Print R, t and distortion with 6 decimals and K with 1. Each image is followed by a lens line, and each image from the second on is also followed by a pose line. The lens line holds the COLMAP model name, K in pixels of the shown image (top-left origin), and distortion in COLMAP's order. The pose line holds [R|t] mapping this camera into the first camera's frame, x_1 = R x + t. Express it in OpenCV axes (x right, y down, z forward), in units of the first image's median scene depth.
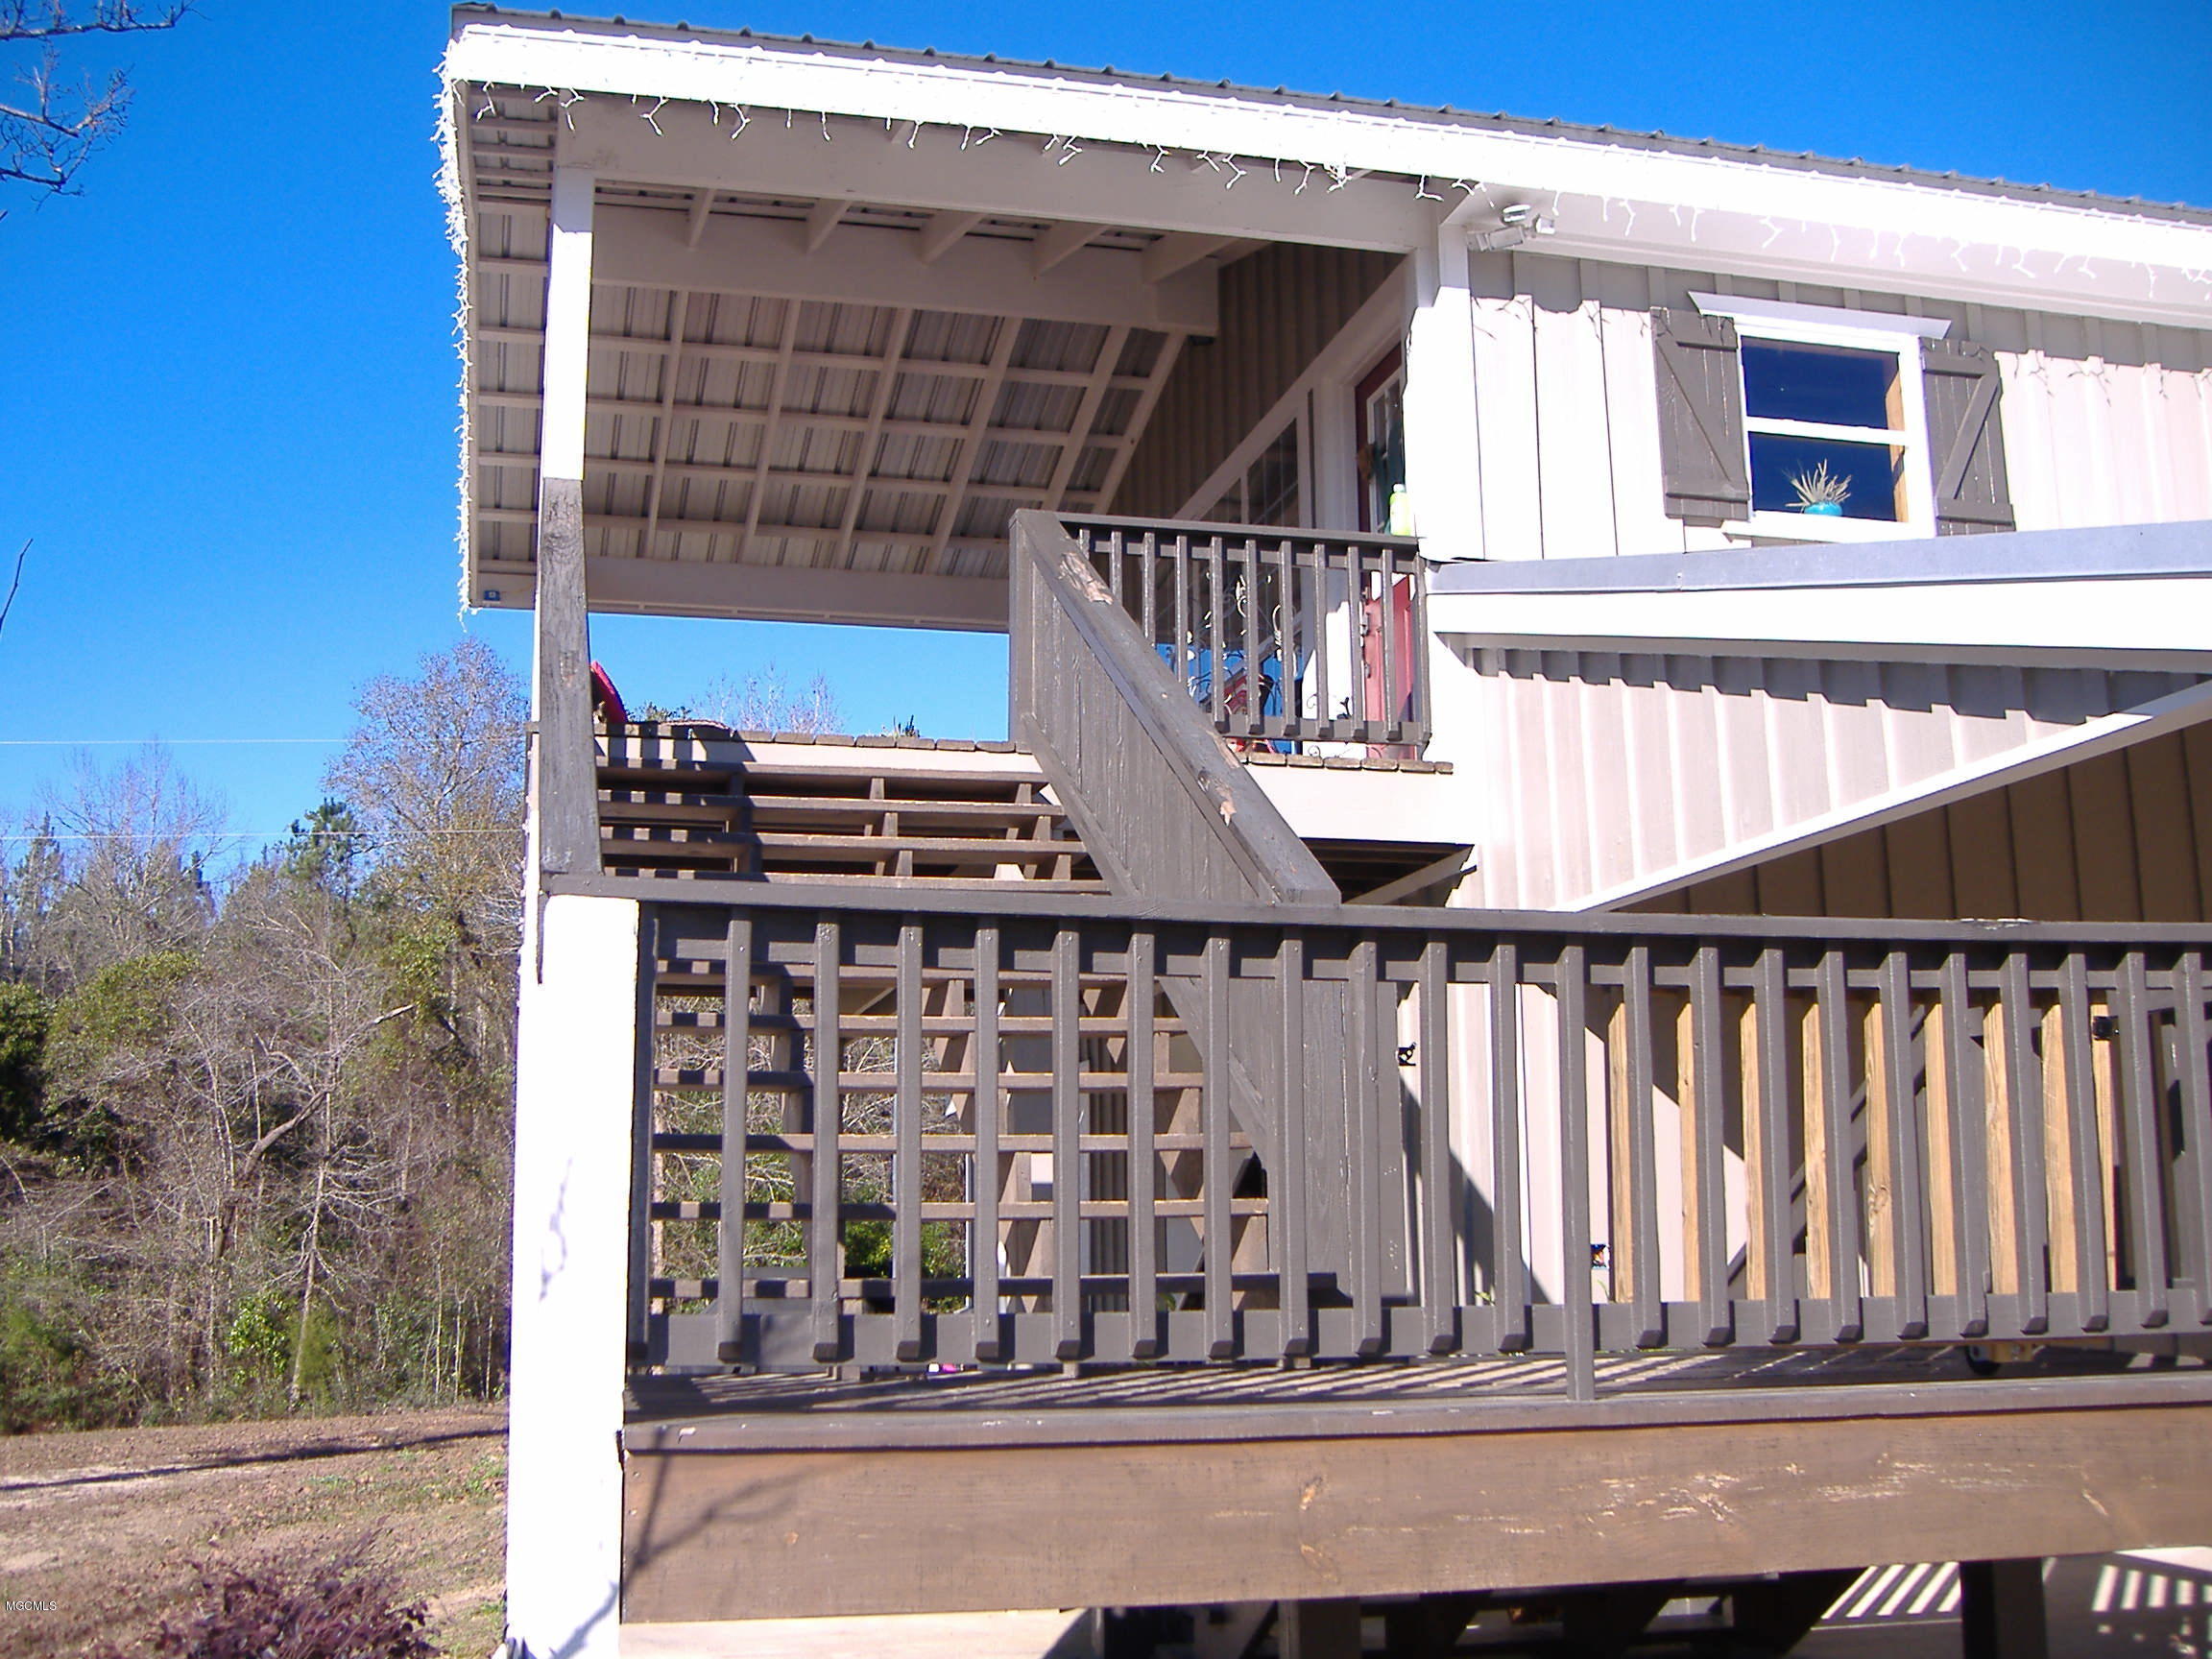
lens RADIAL K [[2312.5, 0, 1073.1], [0, 2312.5, 794.0], [0, 0, 1]] dist [-0.122568, 0.115047]
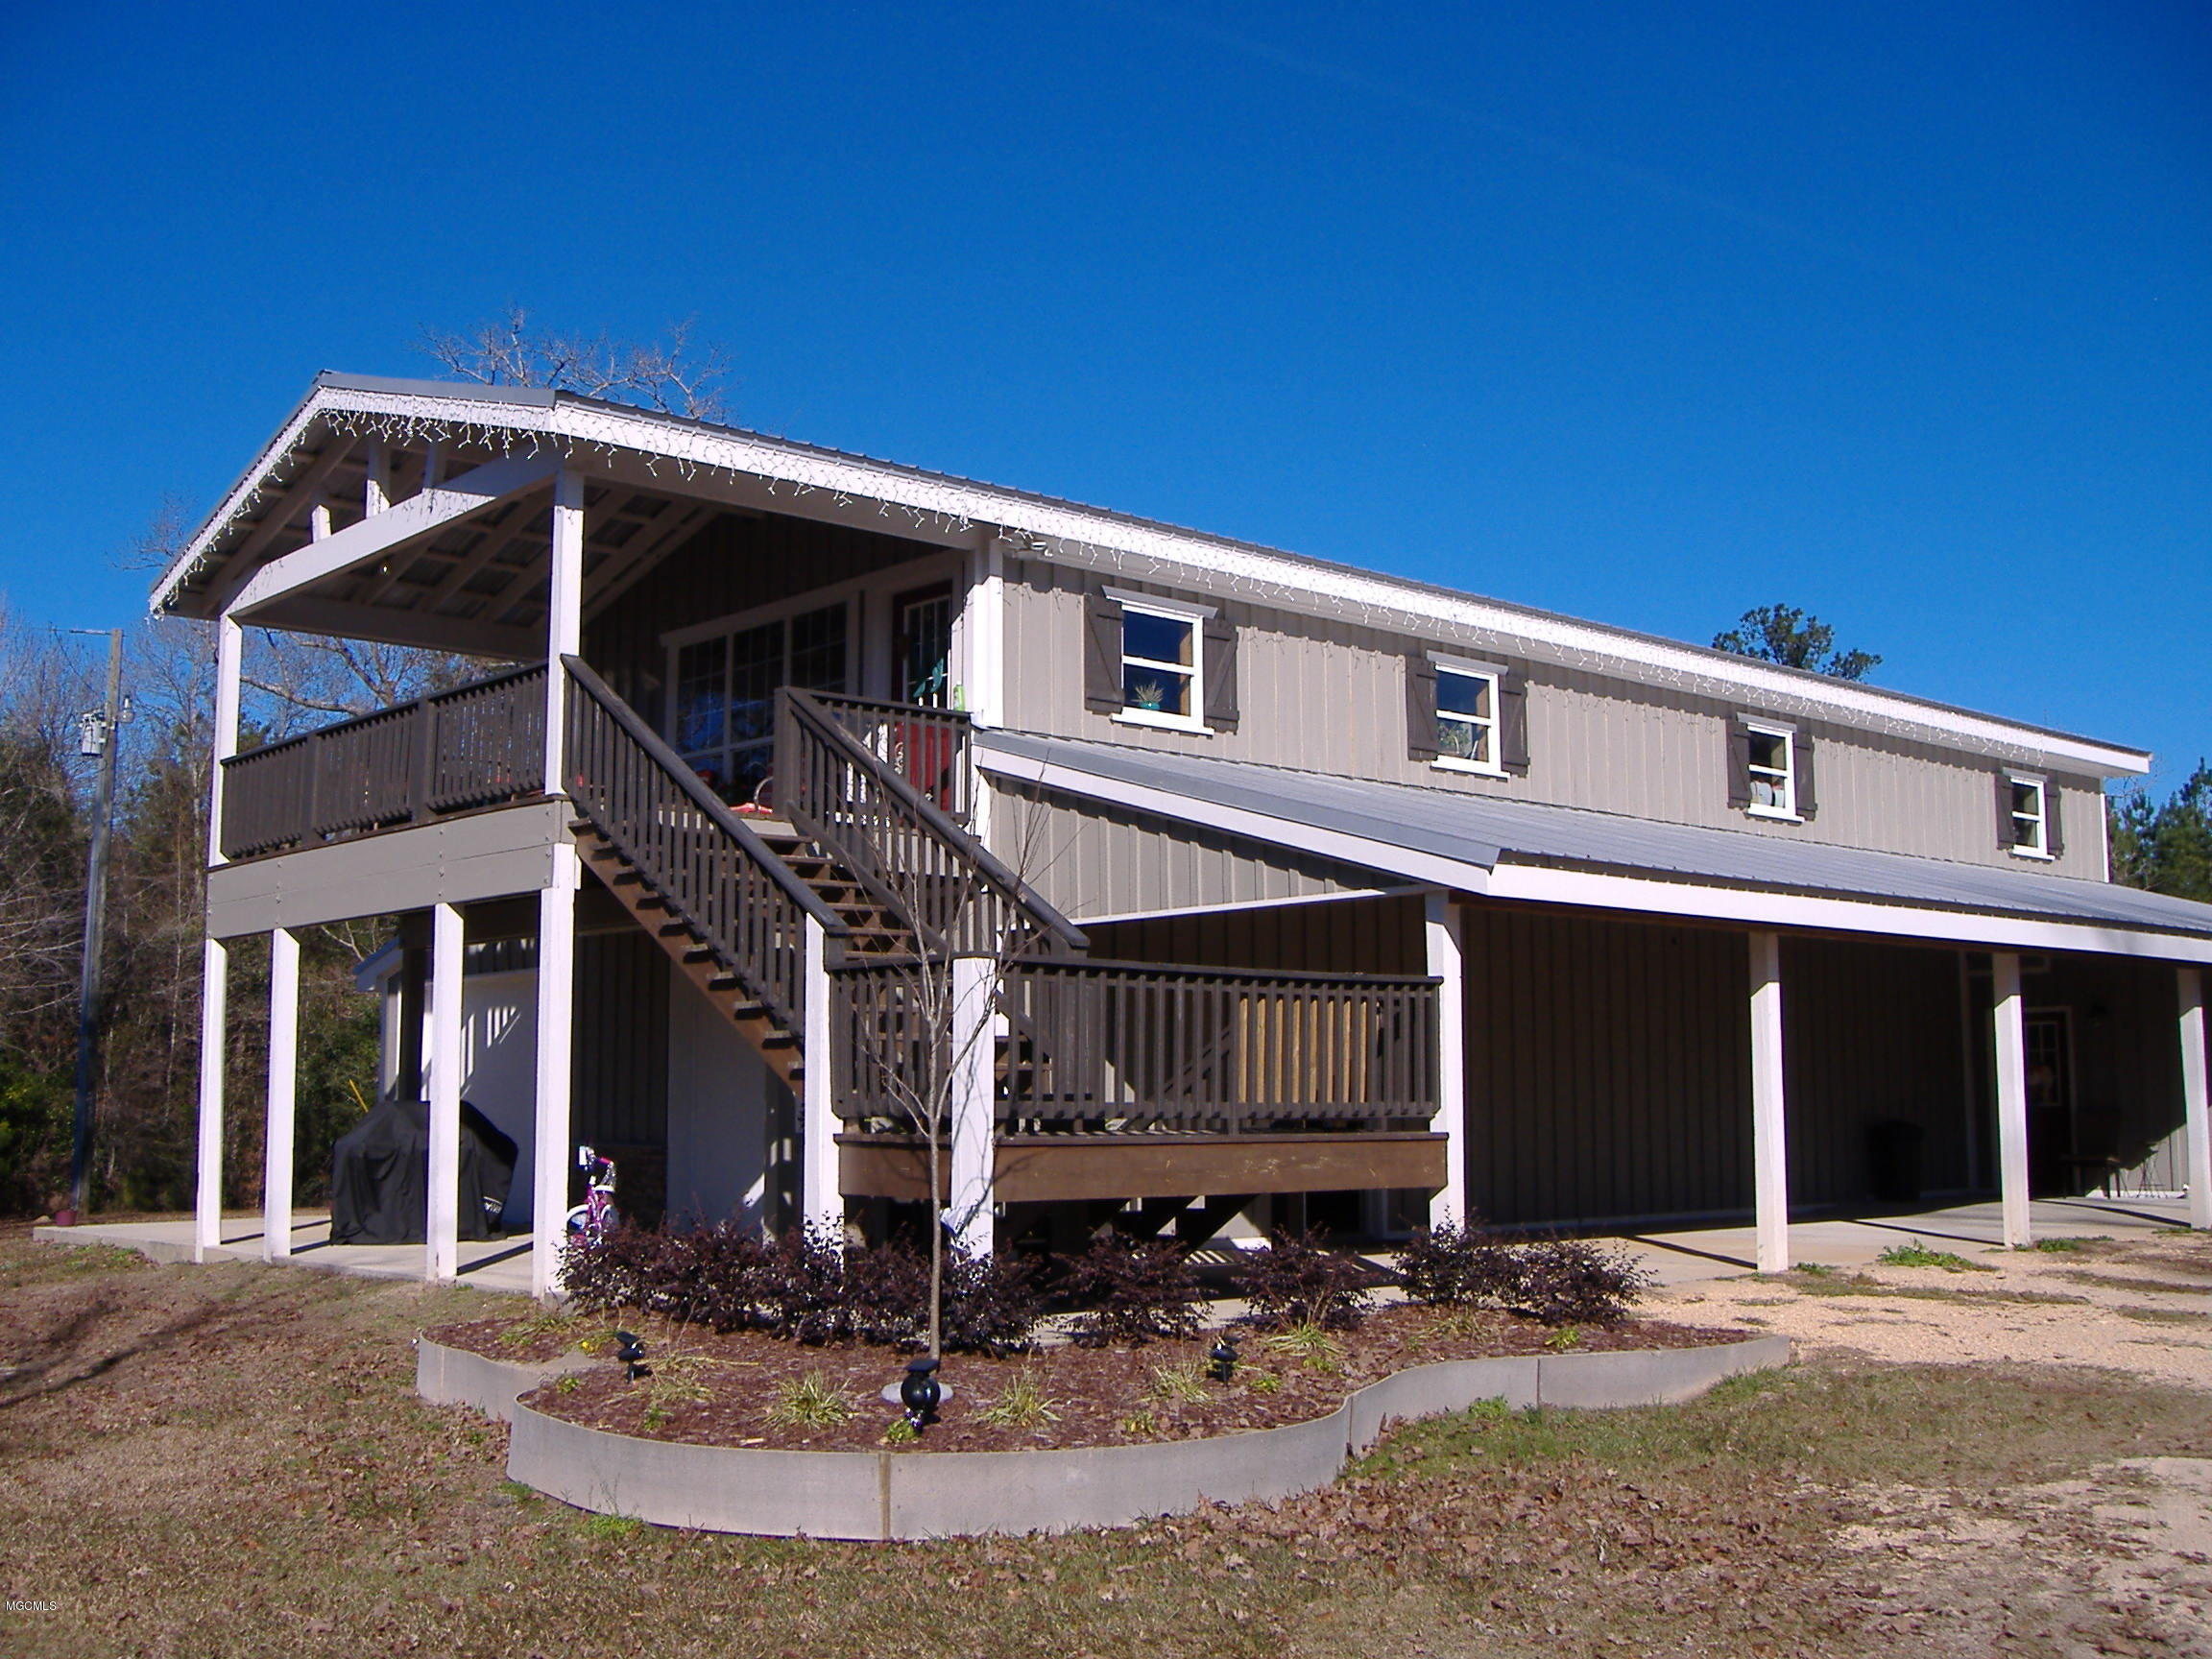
lens RADIAL K [[2302.3, 0, 1109.7], [0, 2302.3, 875.9], [0, 0, 1]] dist [-0.009232, 0.000435]
pose [[0.879206, 0.050941, 0.473711, -0.605304], [-0.093300, 0.993426, 0.066336, -0.111827], [-0.467217, -0.102520, 0.878178, -0.676309]]
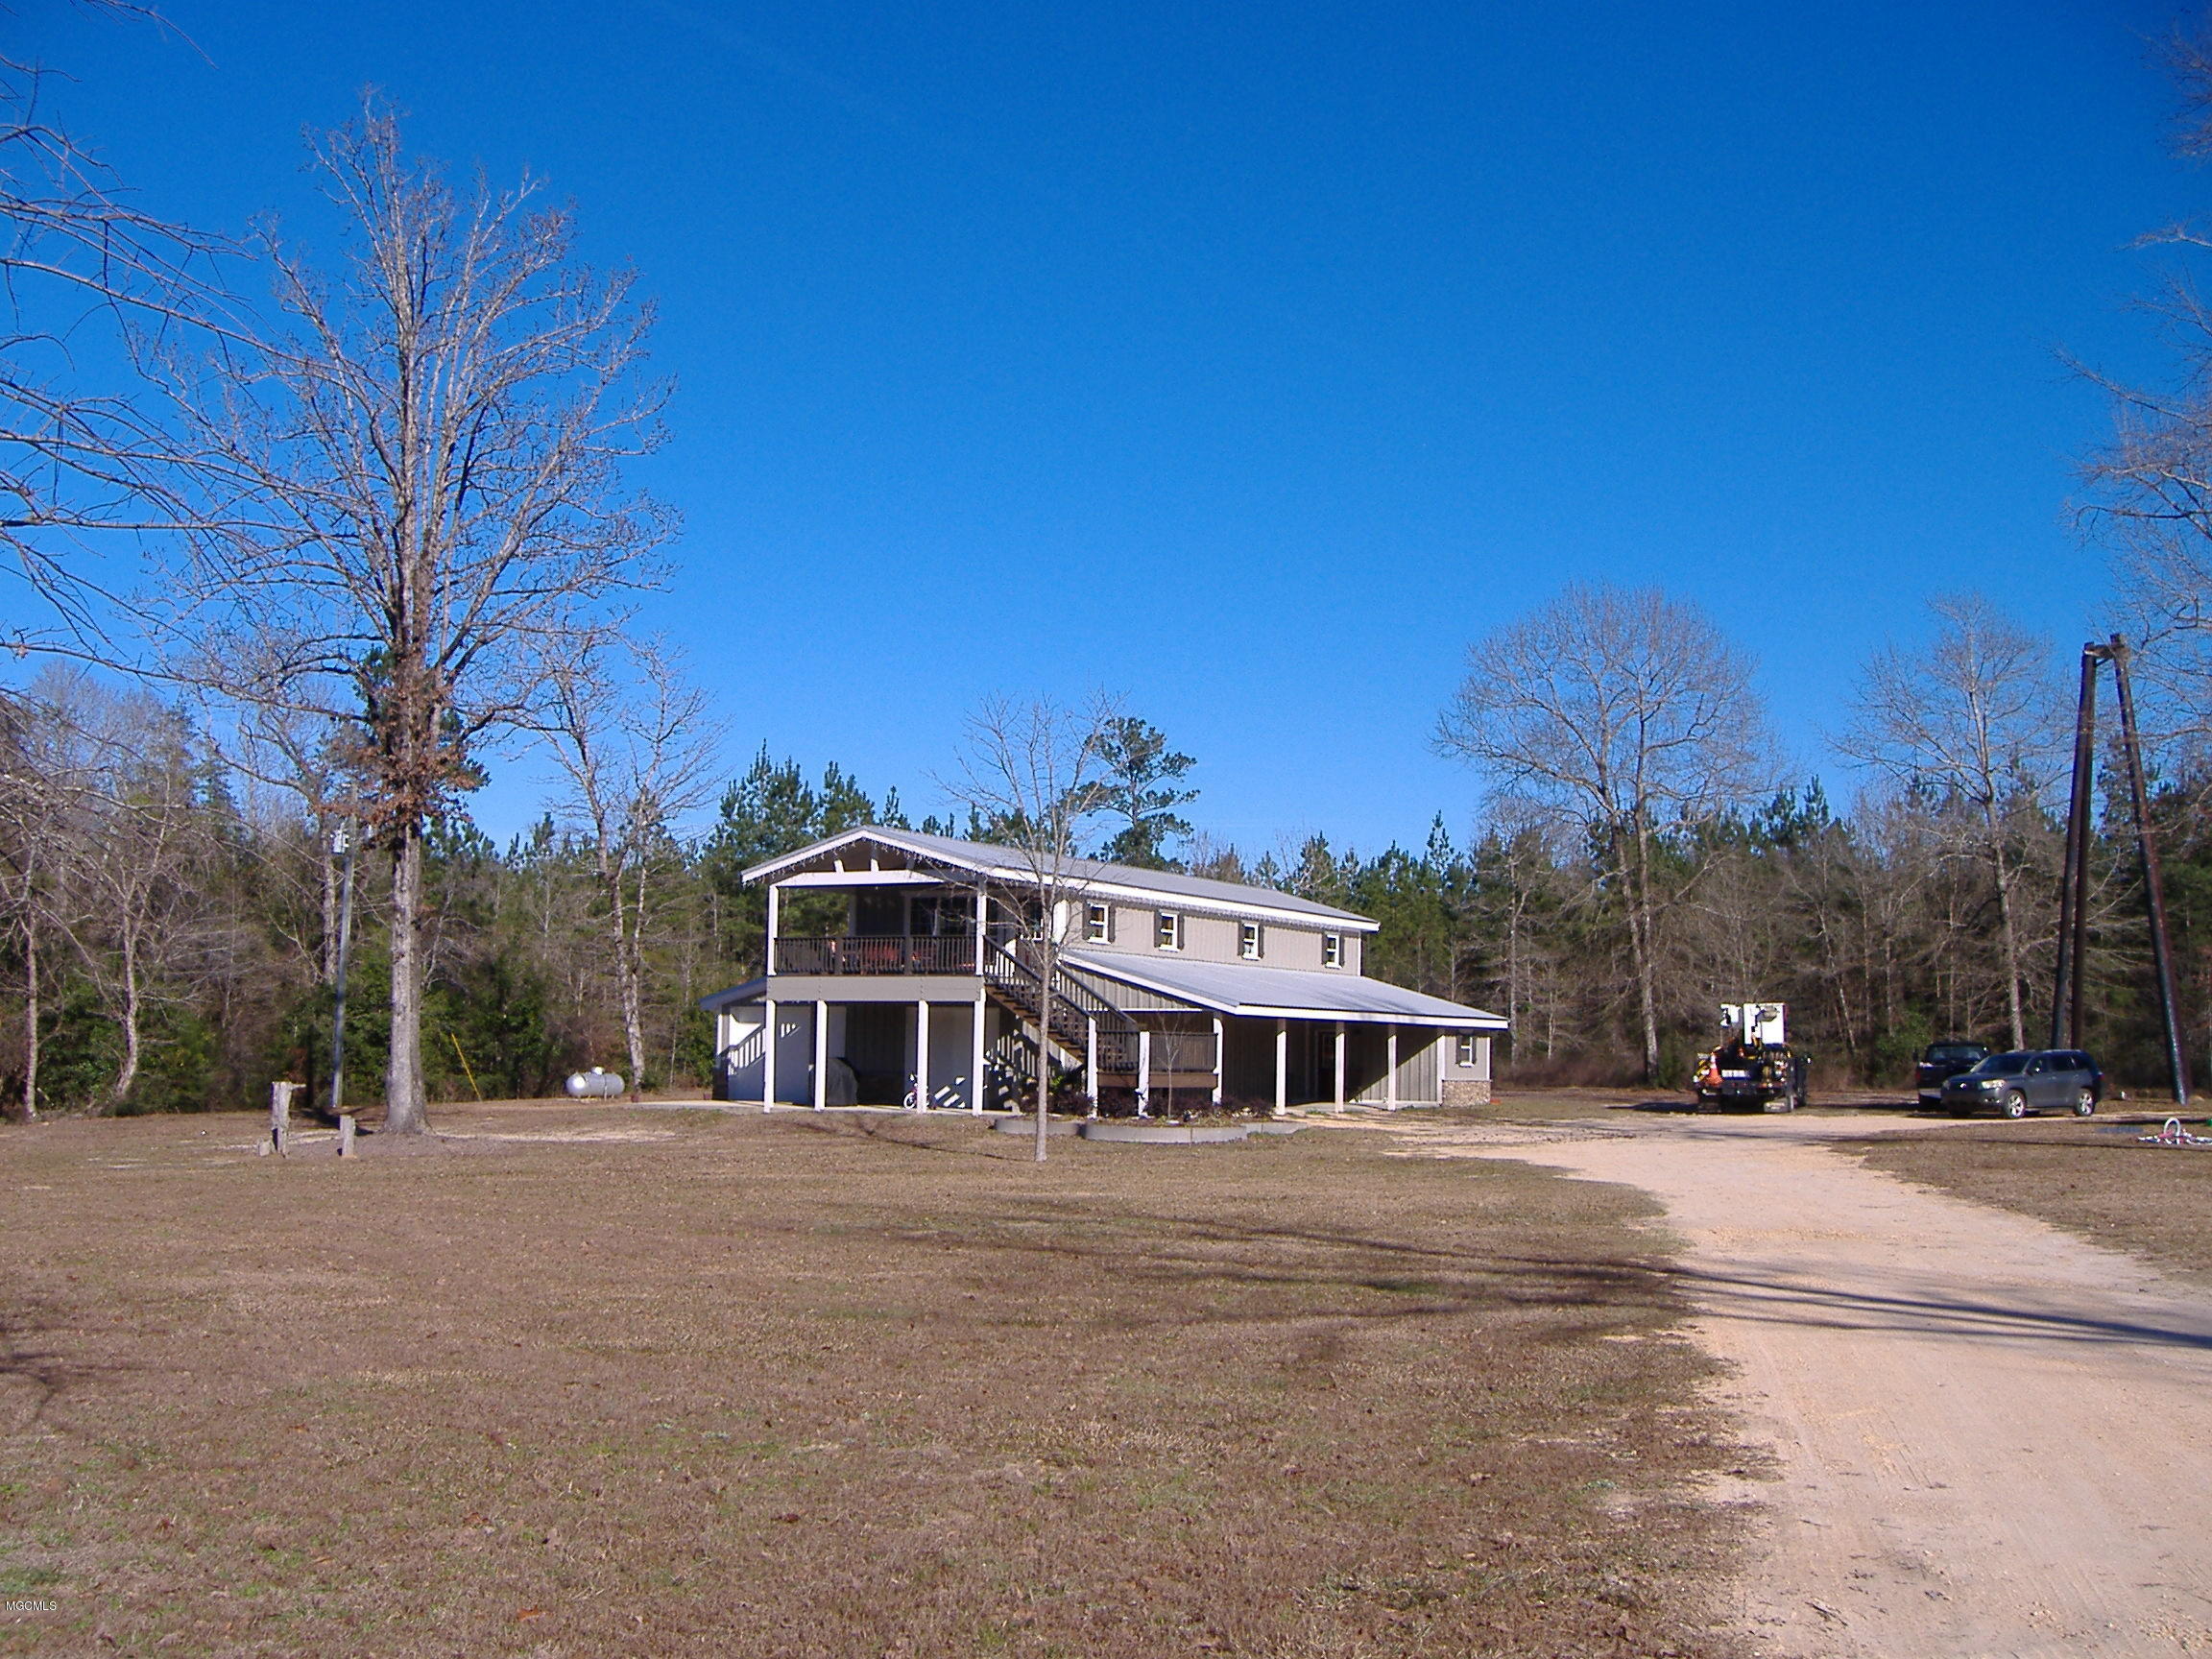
lens RADIAL K [[2312.5, 0, 1073.1], [0, 2312.5, 794.0], [0, 0, 1]] dist [-0.122568, 0.115047]
pose [[0.688481, 0.100878, 0.718205, -4.054184], [-0.159047, 0.987174, 0.013808, -0.565795], [-0.707600, -0.123735, 0.695695, -3.076772]]
